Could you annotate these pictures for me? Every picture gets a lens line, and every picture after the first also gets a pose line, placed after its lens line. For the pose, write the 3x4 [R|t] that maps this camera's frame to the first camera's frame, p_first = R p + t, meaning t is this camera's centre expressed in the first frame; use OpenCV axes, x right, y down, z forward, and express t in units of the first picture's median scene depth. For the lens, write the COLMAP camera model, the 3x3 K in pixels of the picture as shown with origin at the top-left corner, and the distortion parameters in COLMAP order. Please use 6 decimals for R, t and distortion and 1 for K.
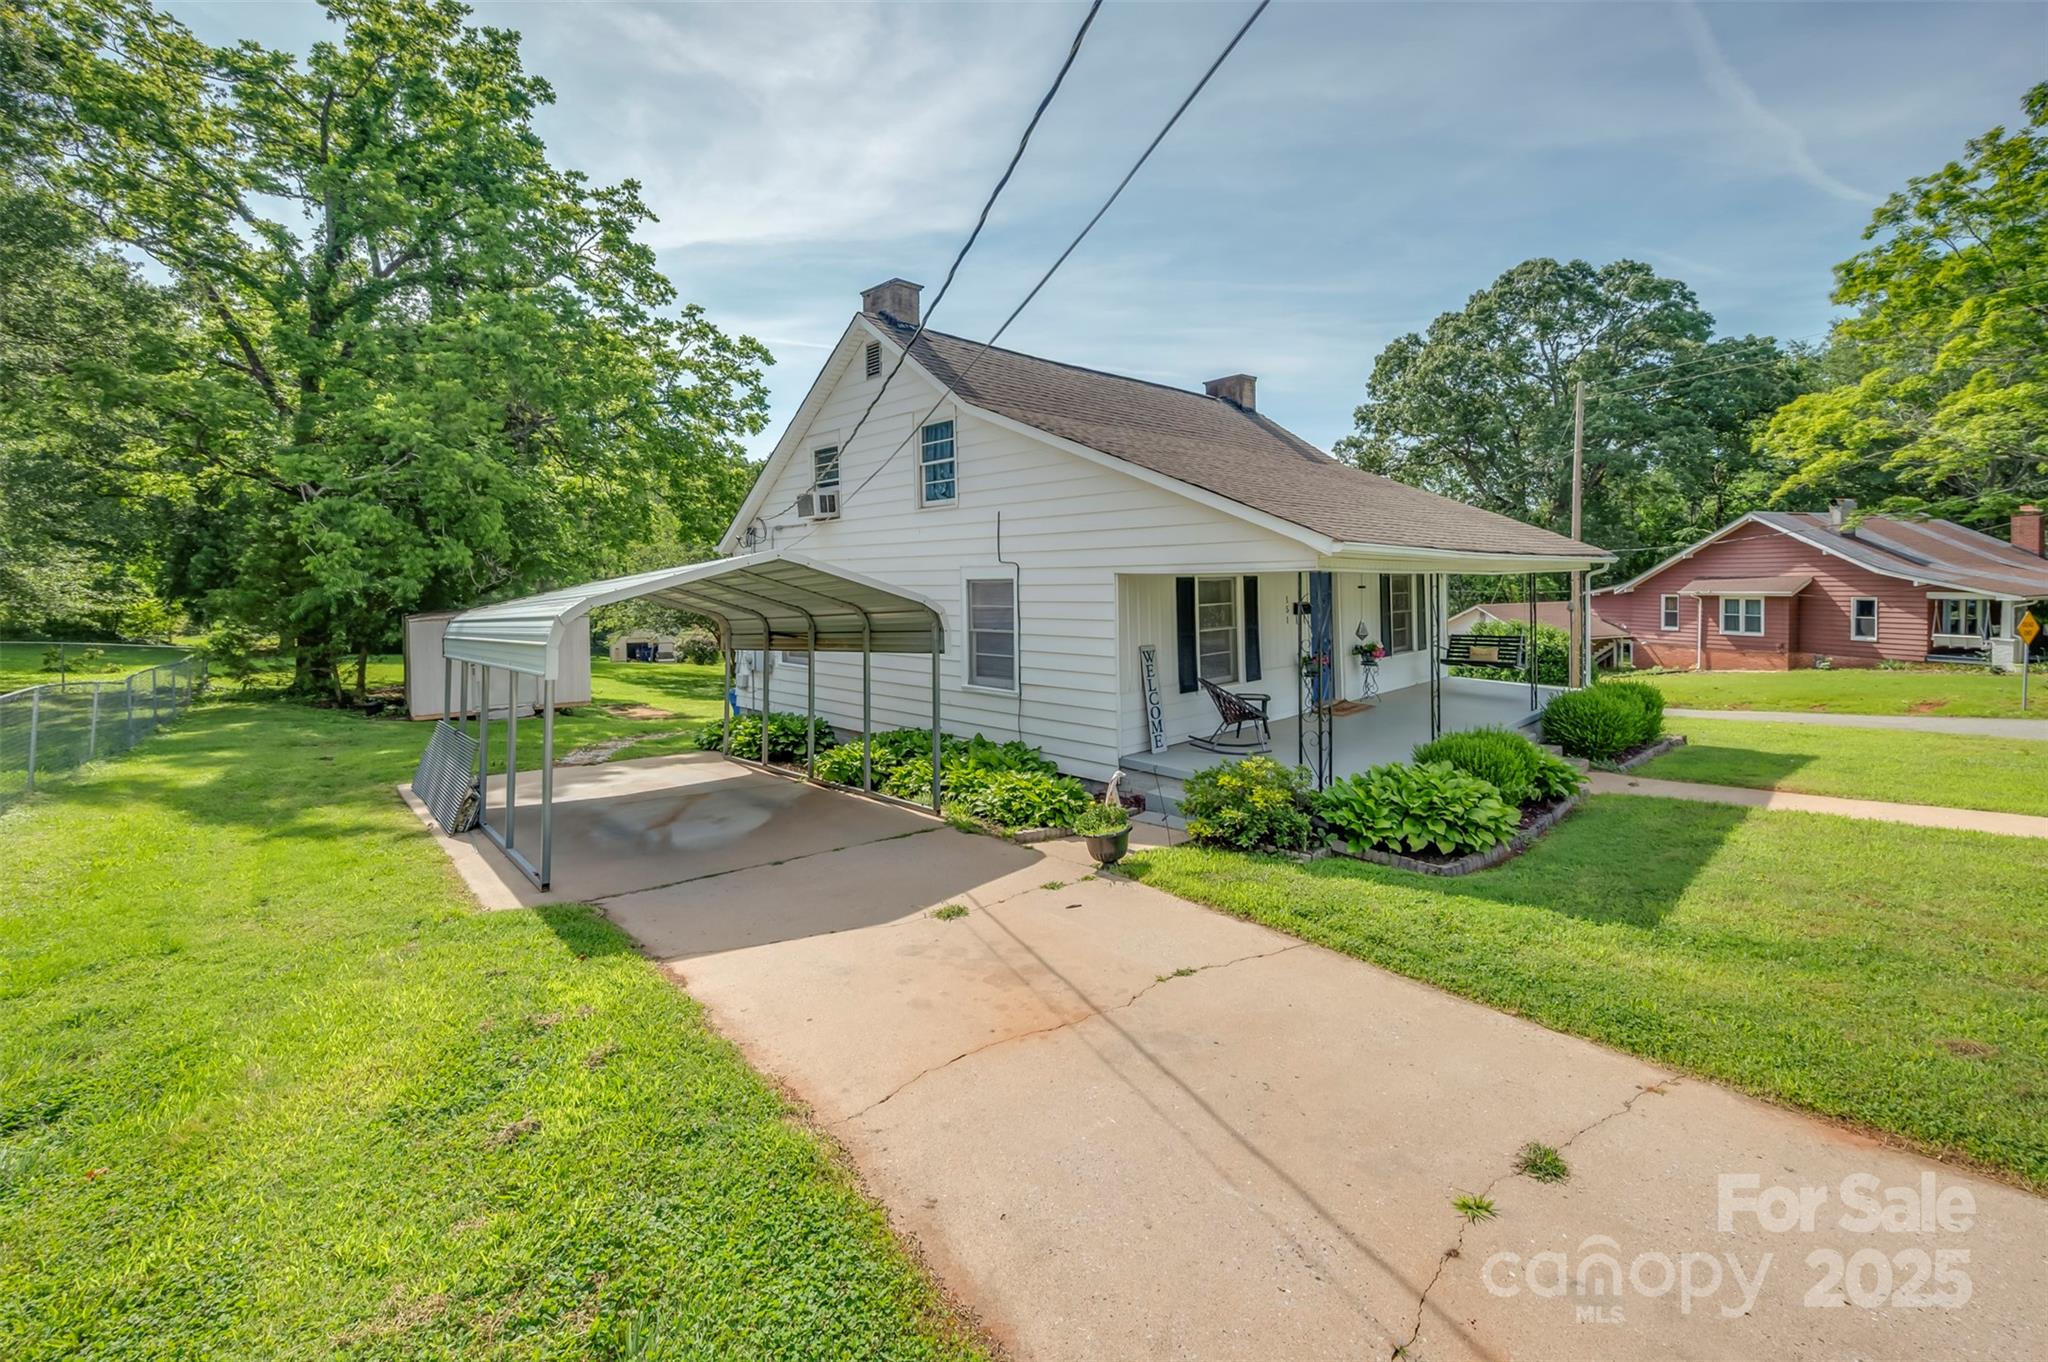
lens RADIAL K [[886.2, 0, 1055.6], [0, 886.2, 589.8], [0, 0, 1]] dist [0.011519, 0.001597]
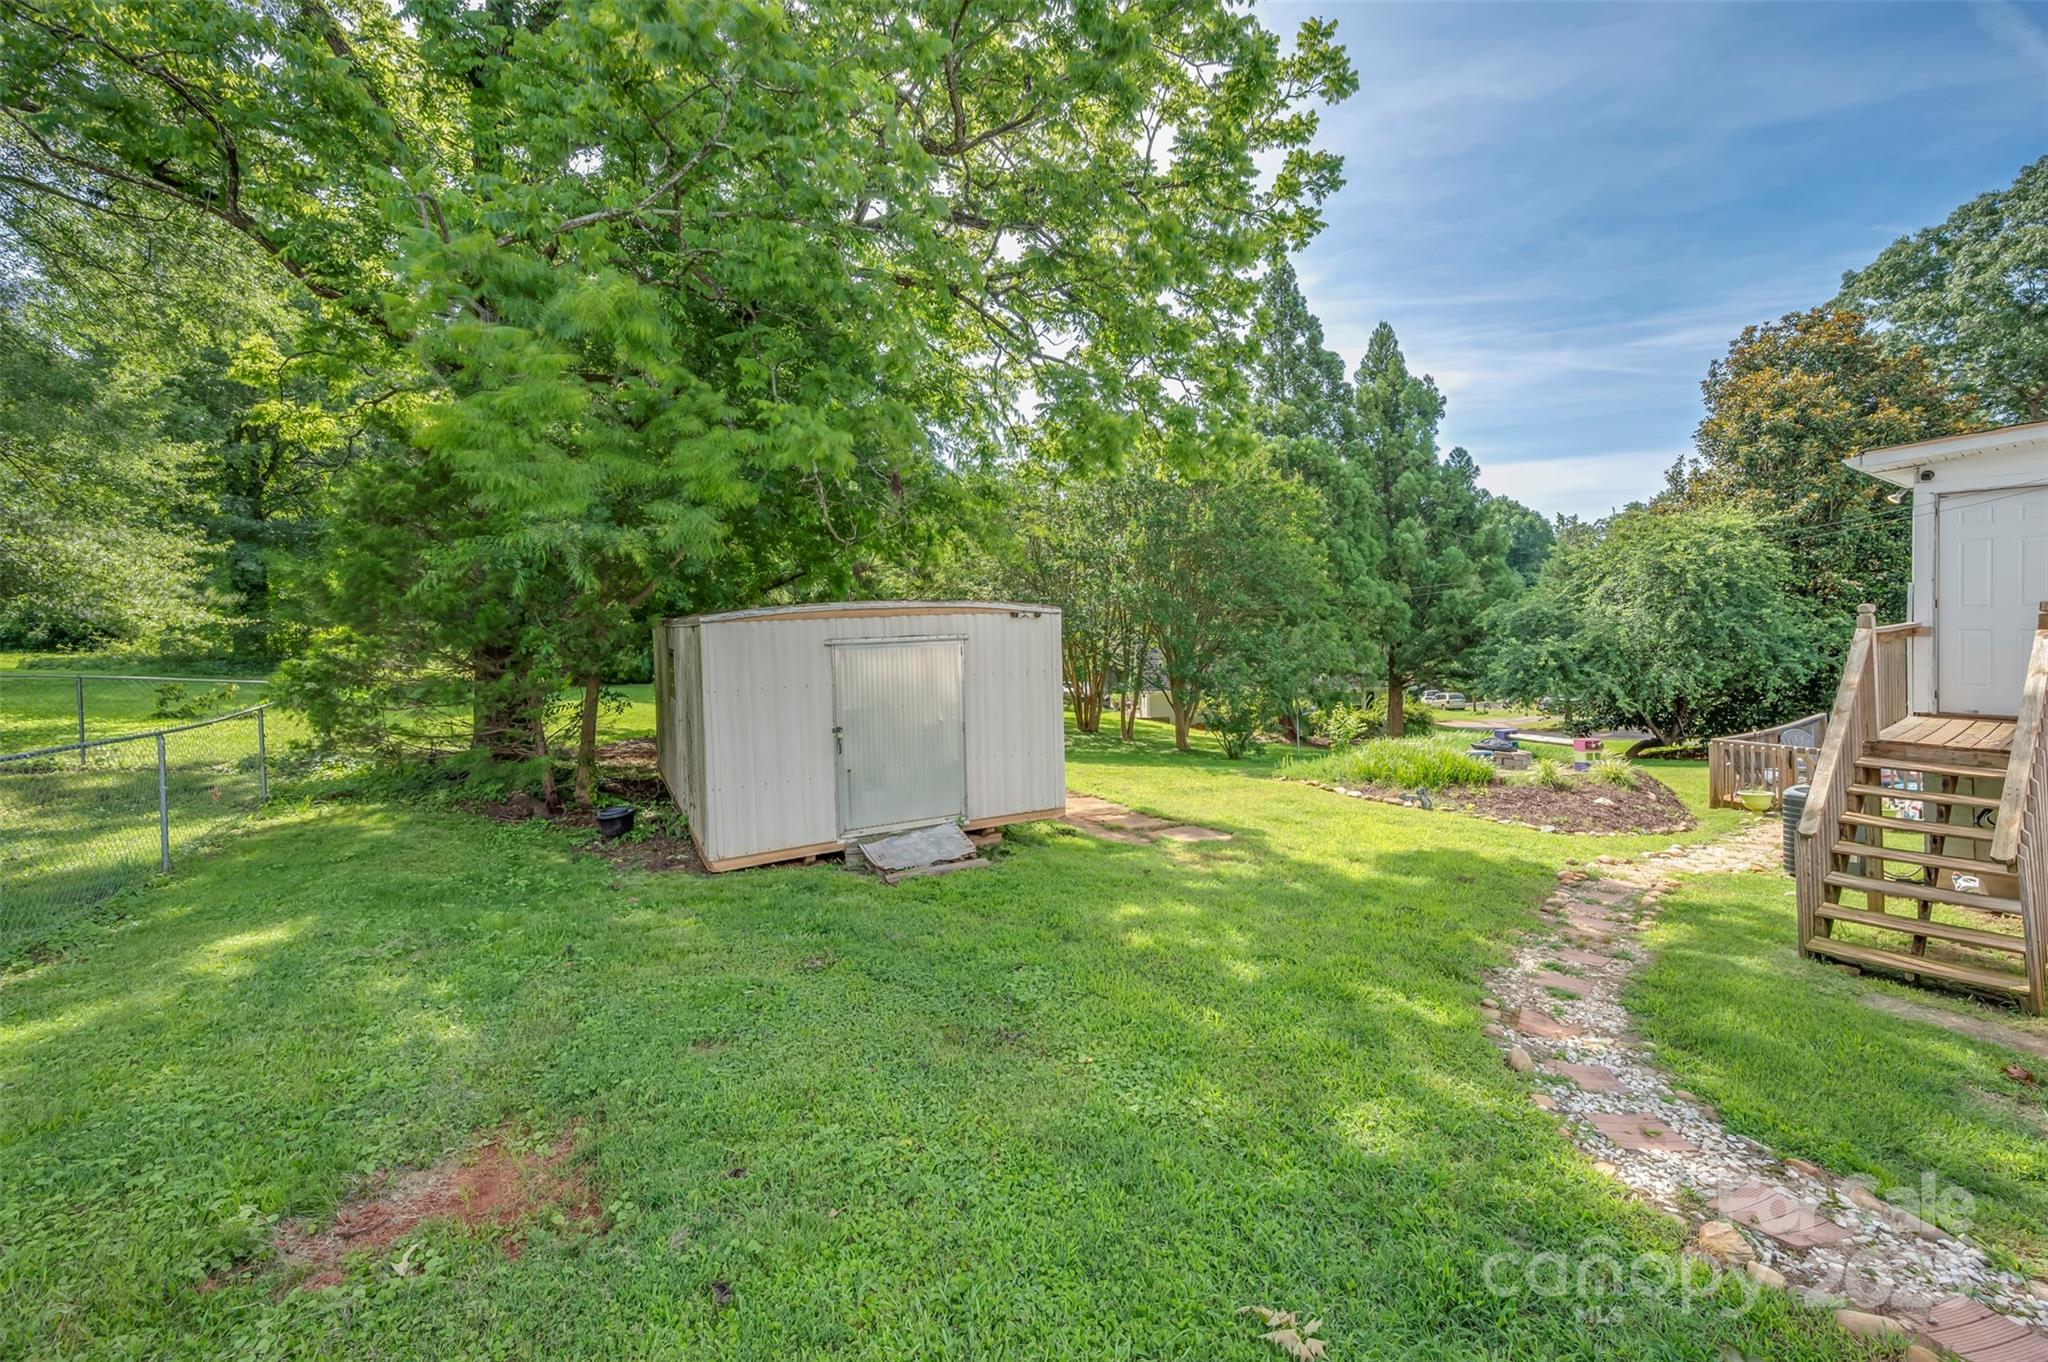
lens RADIAL K [[842.0, 0, 1062.3], [0, 842.0, 617.3], [0, 0, 1]] dist [0.010232, -0.000400]
pose [[0.989673, -0.012343, -0.142810, -0.389030], [0.012053, 0.999923, -0.002895, 0.028113], [0.142835, 0.001144, 0.989746, 0.497725]]
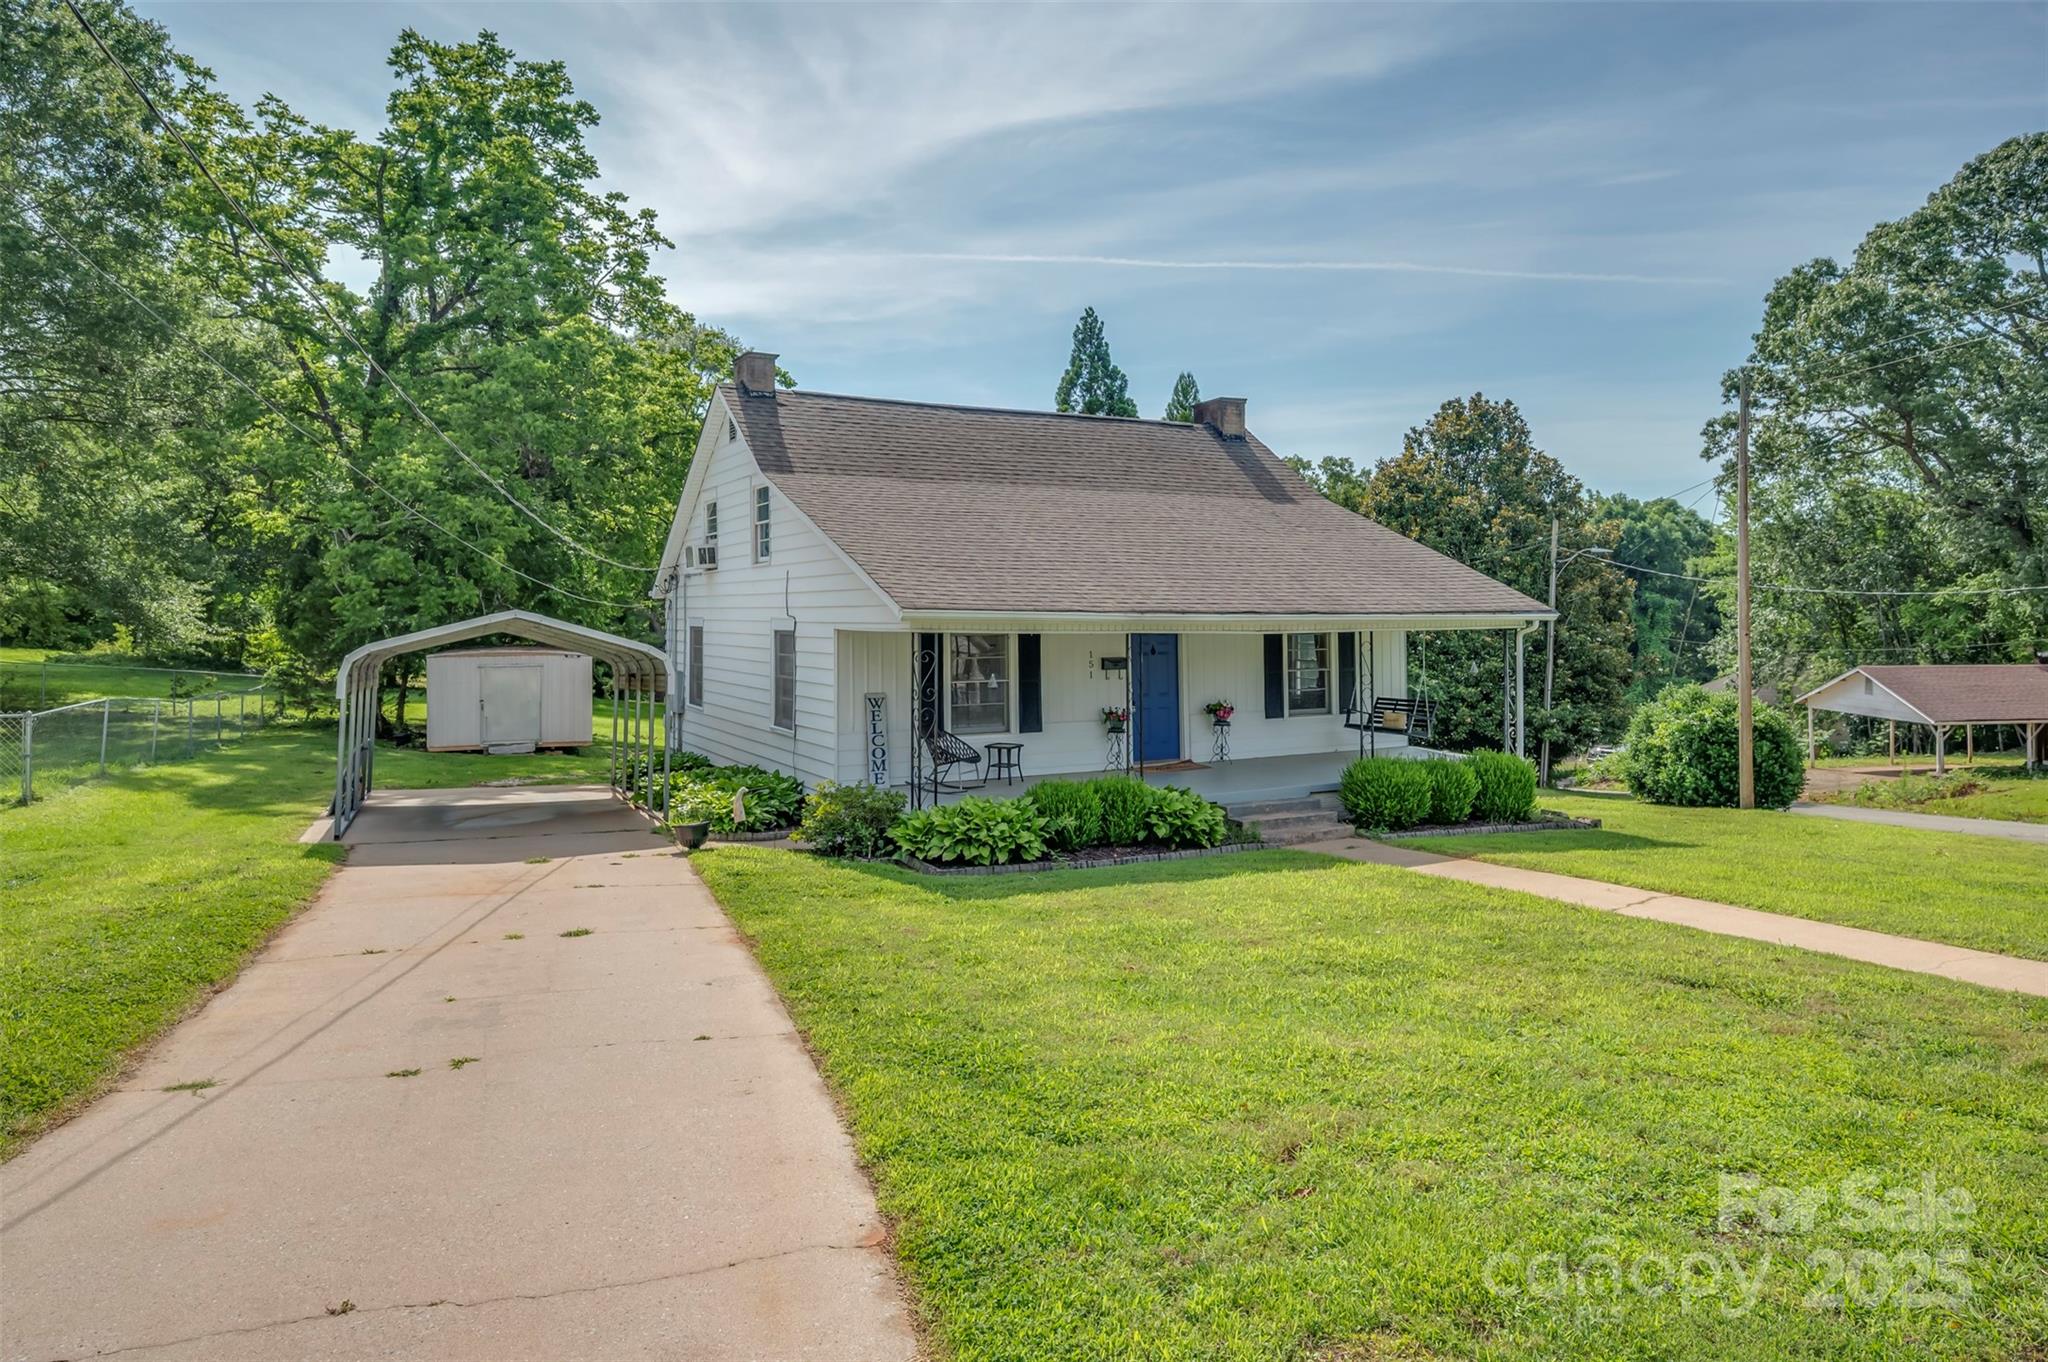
lens RADIAL K [[1283.0, 0, 1086.0], [0, 1283.0, 593.5], [0, 0, 1]] dist [0.022789, -0.001654]
pose [[0.966463, 0.009019, -0.256647, 0.315775], [-0.015657, 0.999593, -0.023831, -0.011709], [0.256328, 0.027050, 0.966211, -0.205549]]
